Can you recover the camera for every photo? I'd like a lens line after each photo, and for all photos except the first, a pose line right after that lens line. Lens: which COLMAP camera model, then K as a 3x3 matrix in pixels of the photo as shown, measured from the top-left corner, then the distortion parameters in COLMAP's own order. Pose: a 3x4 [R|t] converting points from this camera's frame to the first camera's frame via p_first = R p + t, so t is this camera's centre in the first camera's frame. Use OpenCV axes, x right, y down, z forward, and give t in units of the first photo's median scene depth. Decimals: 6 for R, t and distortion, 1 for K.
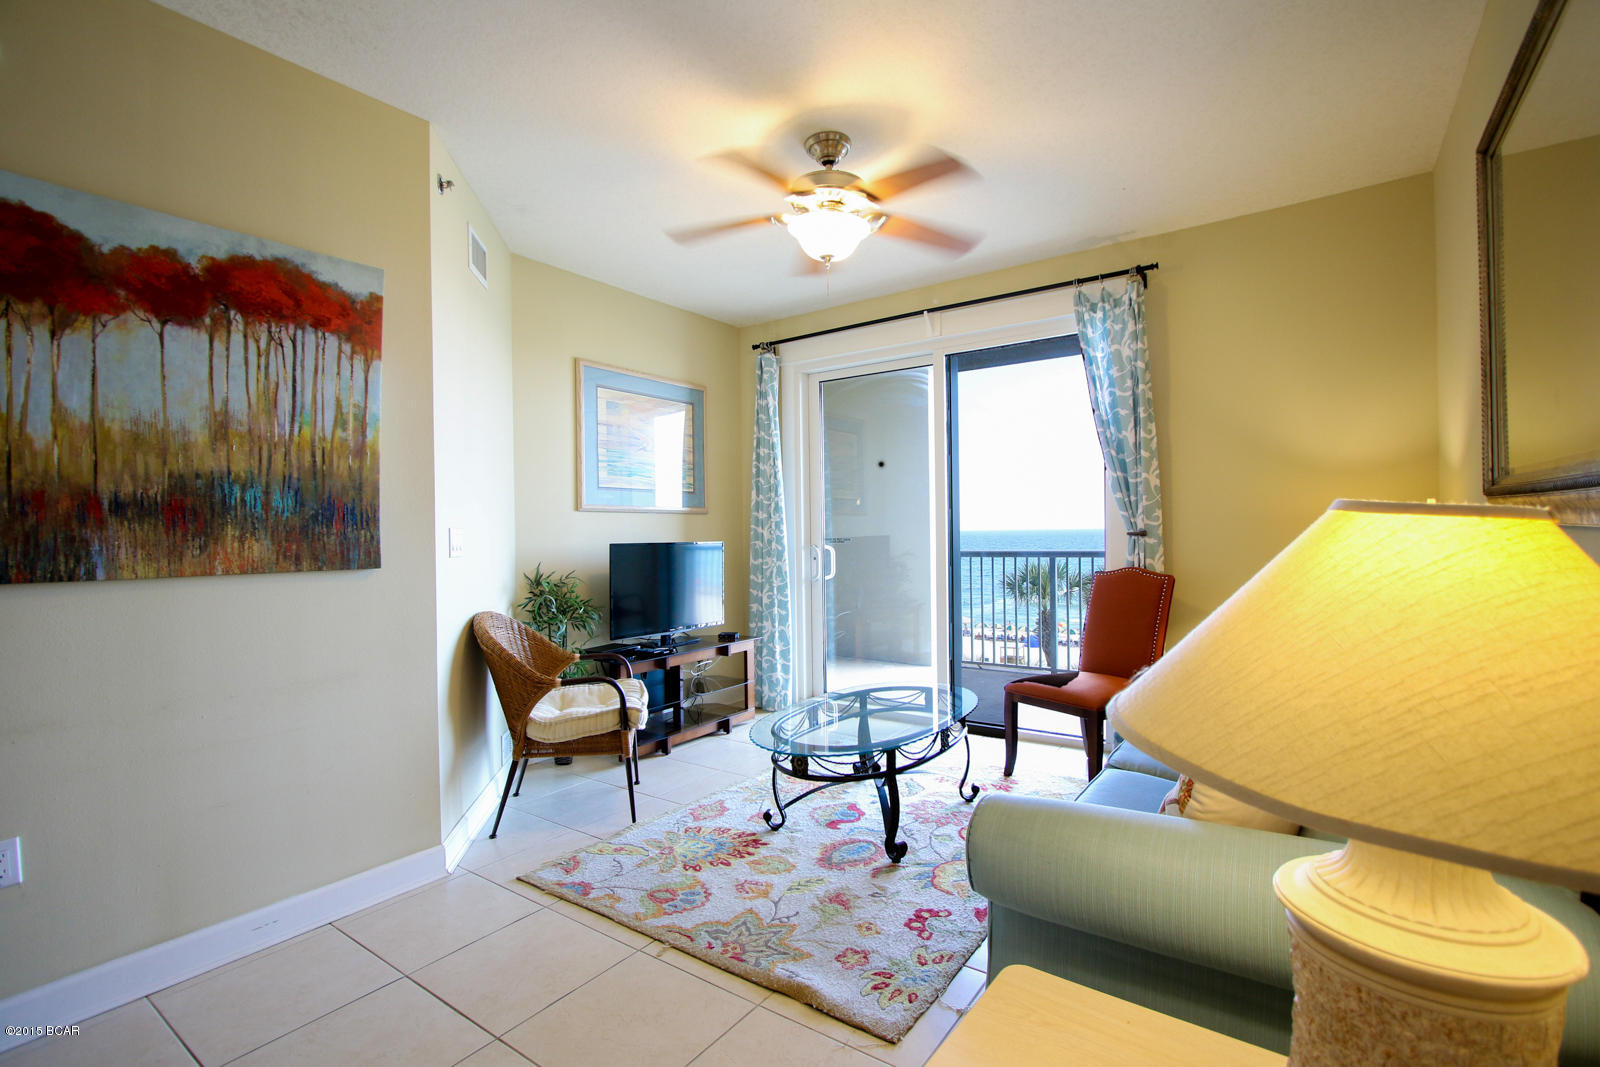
lens RADIAL K [[733.7, 0, 849.3], [0, 733.7, 531.0], [0, 0, 1]] dist [-0.017762, 0.002030]
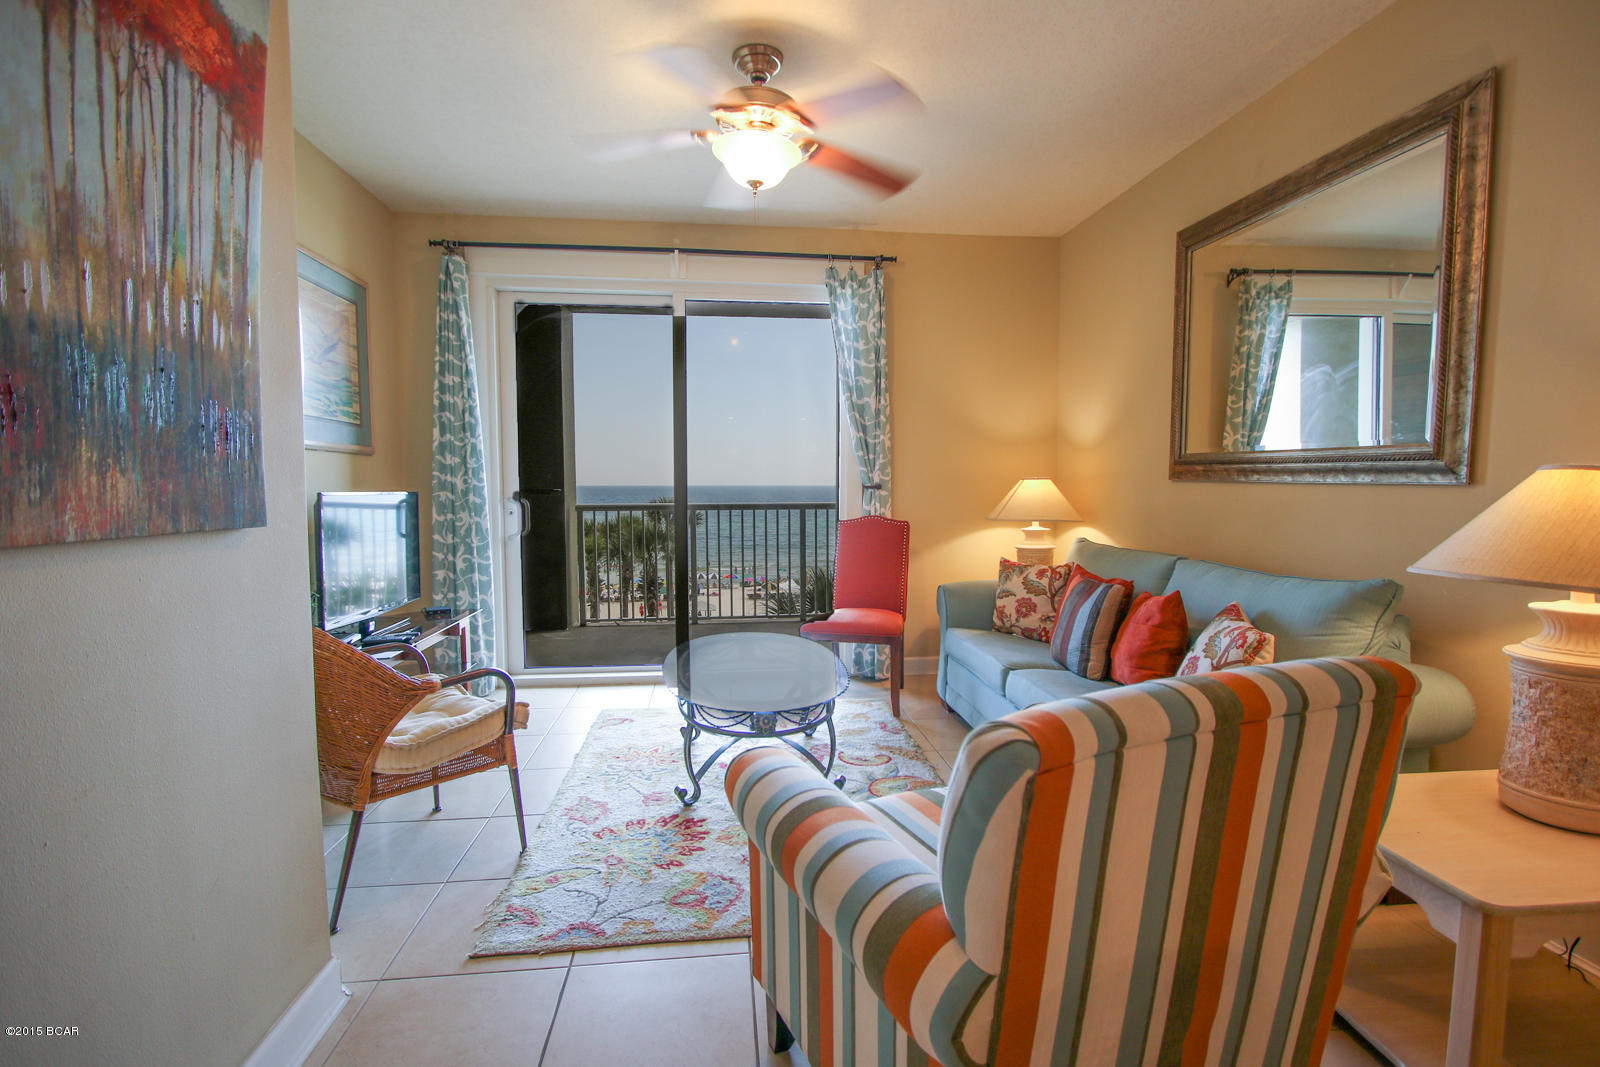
lens RADIAL K [[733.7, 0, 804.0], [0, 733.7, 529.9], [0, 0, 1]] dist [-0.017762, 0.002030]
pose [[0.750443, -0.026266, 0.660413, -0.614458], [-0.010431, 0.998615, 0.051570, 0.017134], [-0.660853, -0.045589, 0.749129, 0.247194]]
